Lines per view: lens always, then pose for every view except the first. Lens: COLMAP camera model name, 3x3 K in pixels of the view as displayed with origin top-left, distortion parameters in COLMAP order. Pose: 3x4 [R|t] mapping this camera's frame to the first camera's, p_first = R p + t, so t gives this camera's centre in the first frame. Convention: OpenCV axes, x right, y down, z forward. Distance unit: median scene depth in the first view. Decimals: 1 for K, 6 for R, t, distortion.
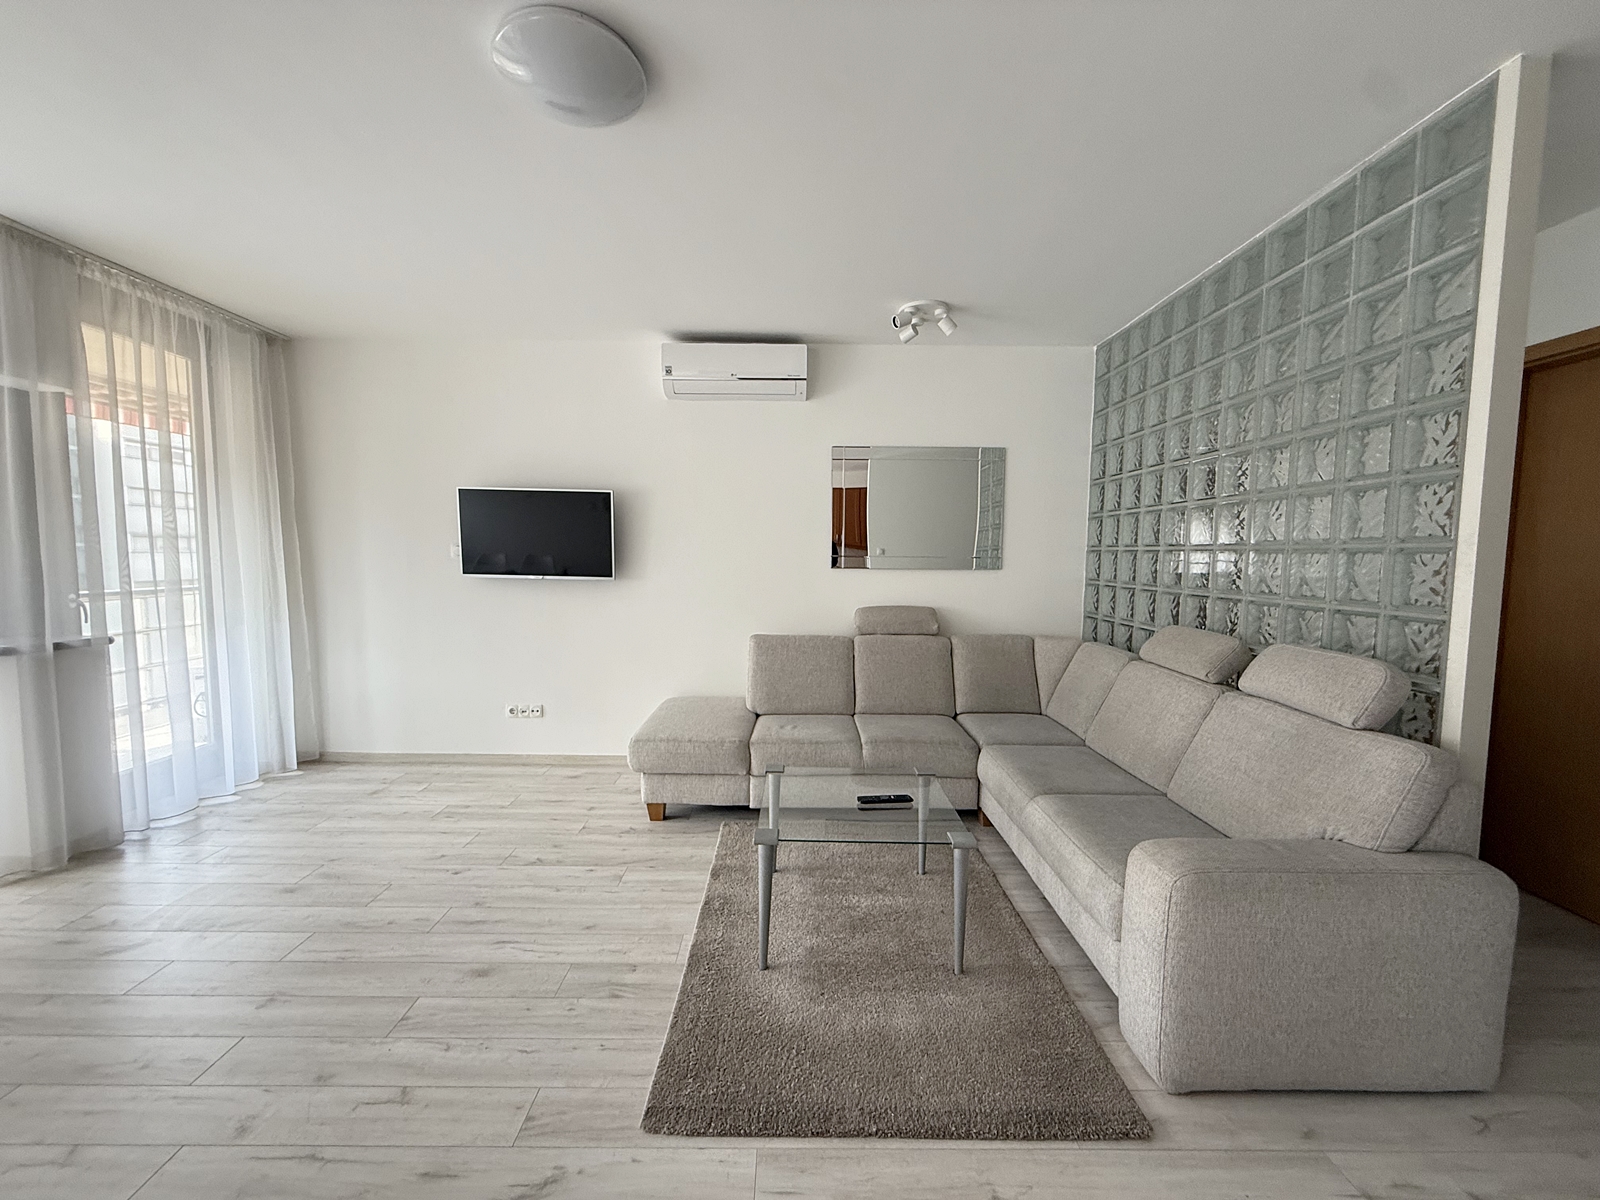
lens RADIAL K [[634.8, 0, 799.6], [0, 634.8, 596.0], [0, 0, 1]] dist [-0.000561, 0.000329]
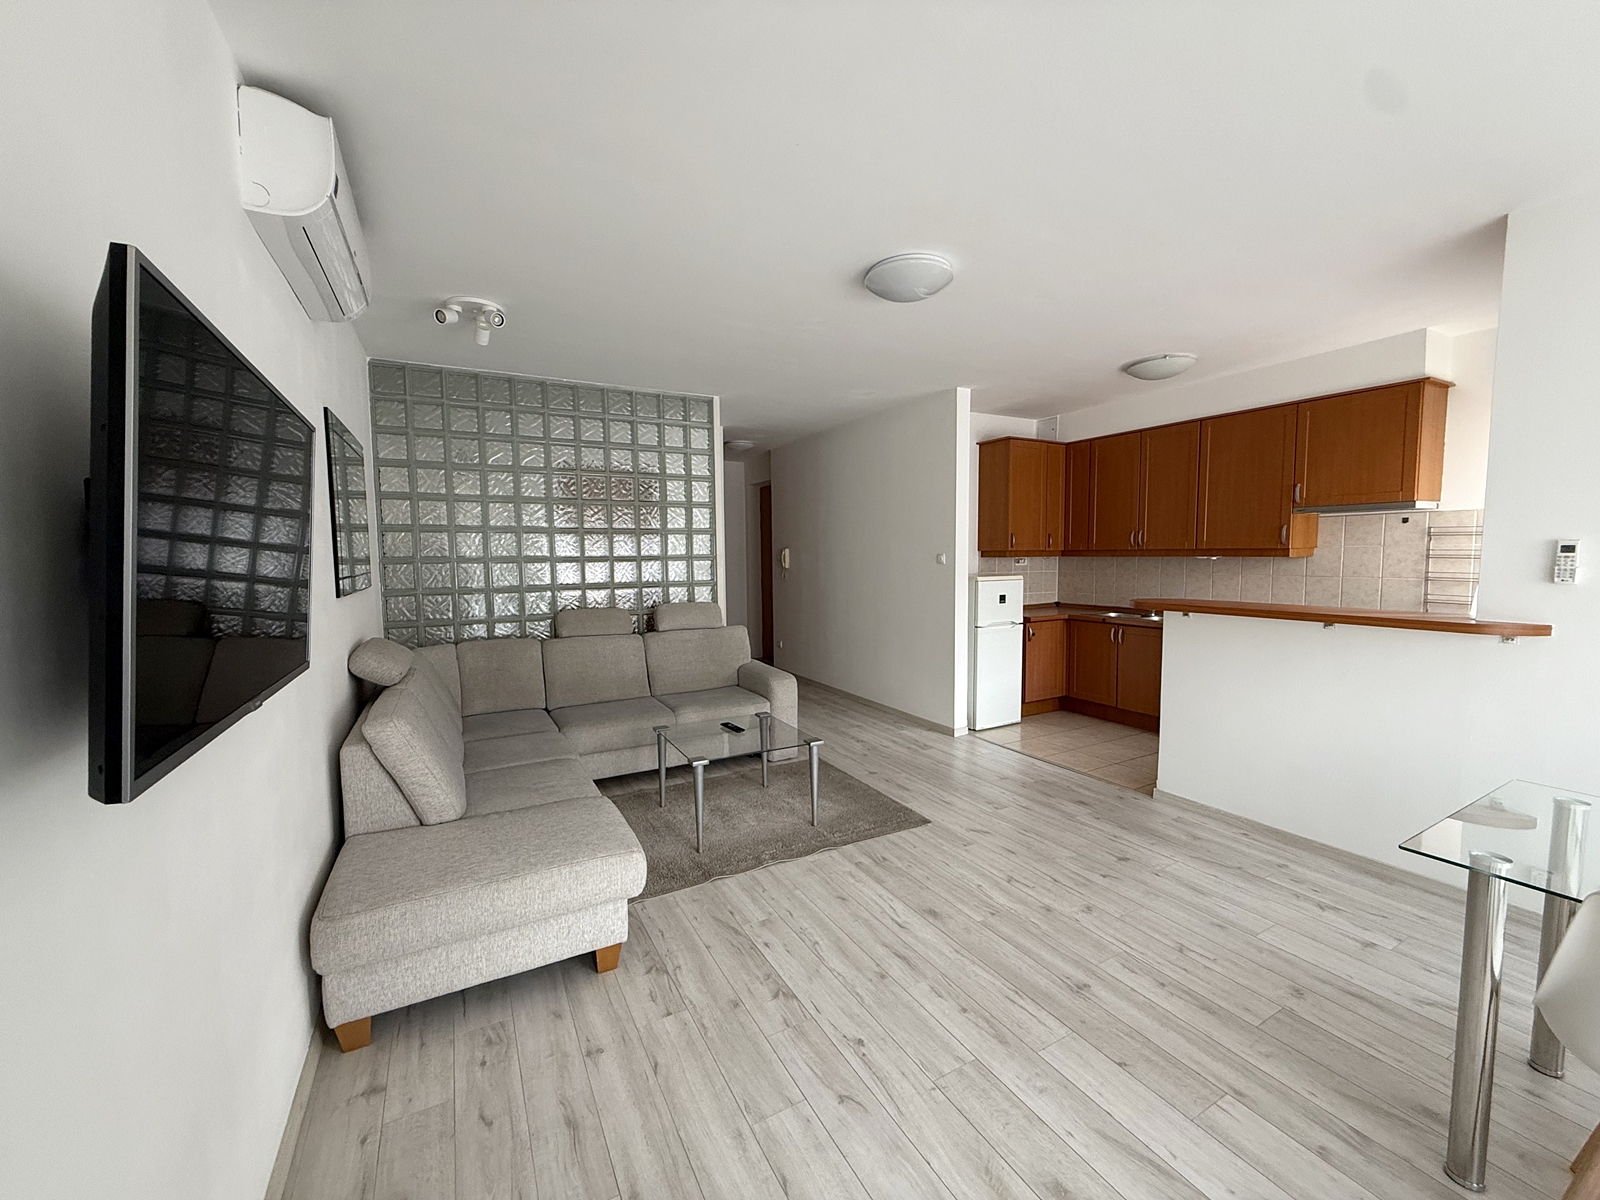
lens RADIAL K [[634.8, 0, 800.1], [0, 634.8, 614.0], [0, 0, 1]] dist [-0.000561, 0.000329]
pose [[-0.476863, -0.089195, 0.874440, -0.921007], [0.064141, 0.988655, 0.135823, -0.105906], [-0.876634, 0.120856, -0.465732, 1.135256]]
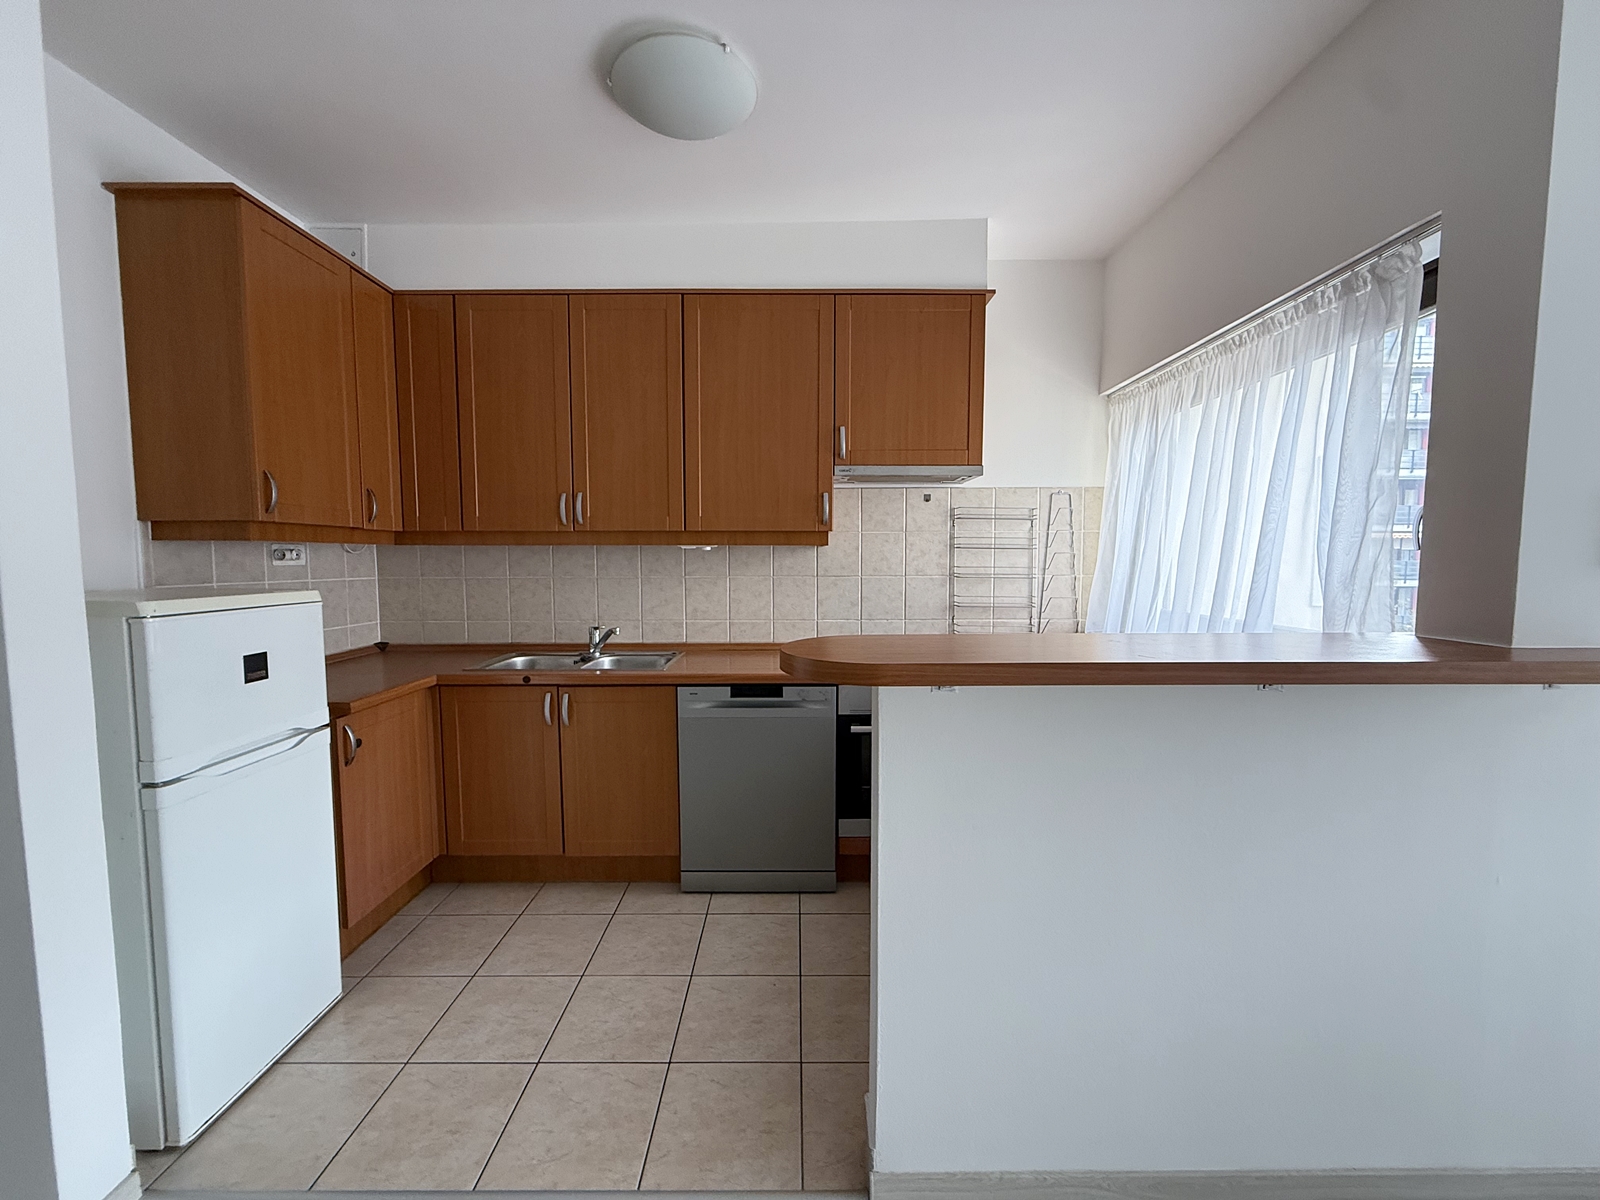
lens RADIAL K [[634.8, 0, 793.5], [0, 634.8, 600.1], [0, 0, 1]] dist [-0.000561, 0.000329]
pose [[-0.999803, -0.009562, 0.017396, -0.194367], [-0.007194, 0.991301, 0.131414, -0.013404], [-0.018501, 0.131263, -0.991175, 0.419296]]
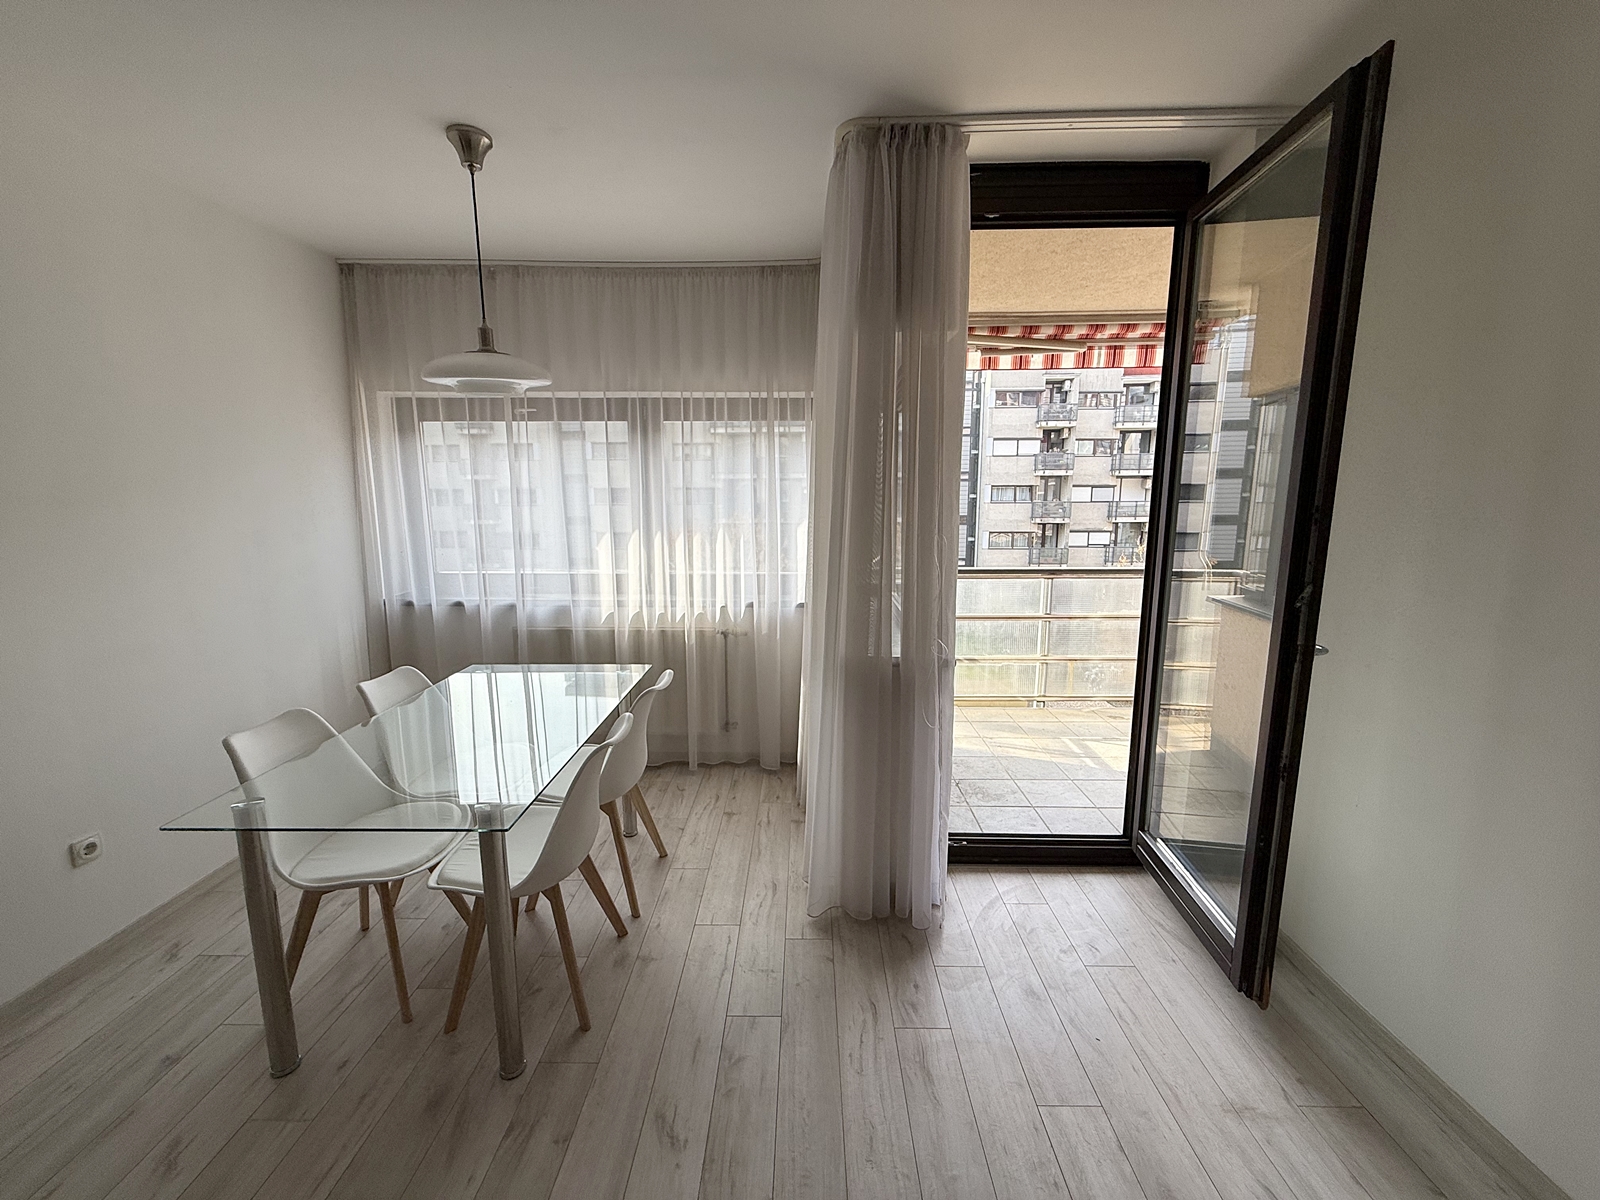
lens RADIAL K [[634.8, 0, 788.3], [0, 634.8, 595.0], [0, 0, 1]] dist [-0.000561, 0.000329]
pose [[-0.038536, 0.145476, -0.988611, -0.312509], [-0.067961, 0.986674, 0.147840, -0.105217], [0.996943, 0.072884, -0.028136, 0.767076]]
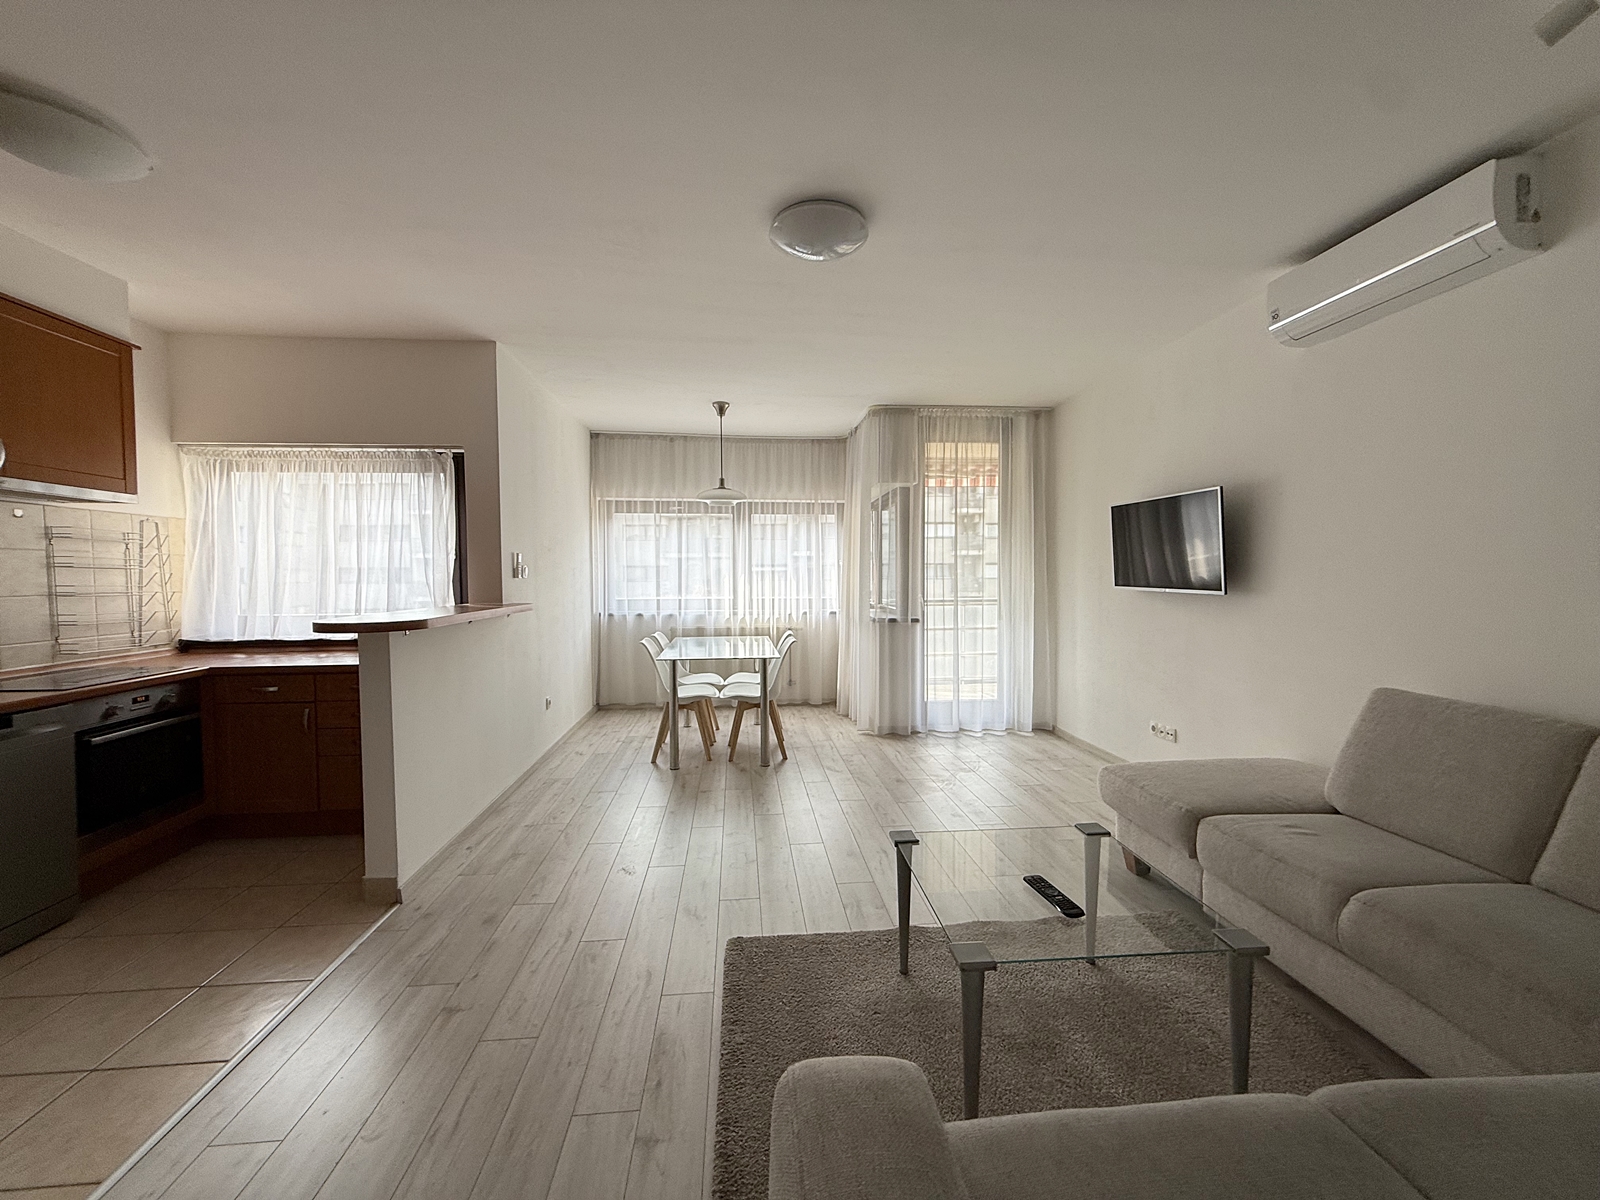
lens RADIAL K [[634.8, 0, 797.1], [0, 634.8, 599.9], [0, 0, 1]] dist [-0.000561, 0.000329]
pose [[0.084841, 0.026305, -0.996047, 0.599583], [-0.059510, 0.998001, 0.021288, -0.004112], [0.994616, 0.057469, 0.086237, 0.473551]]
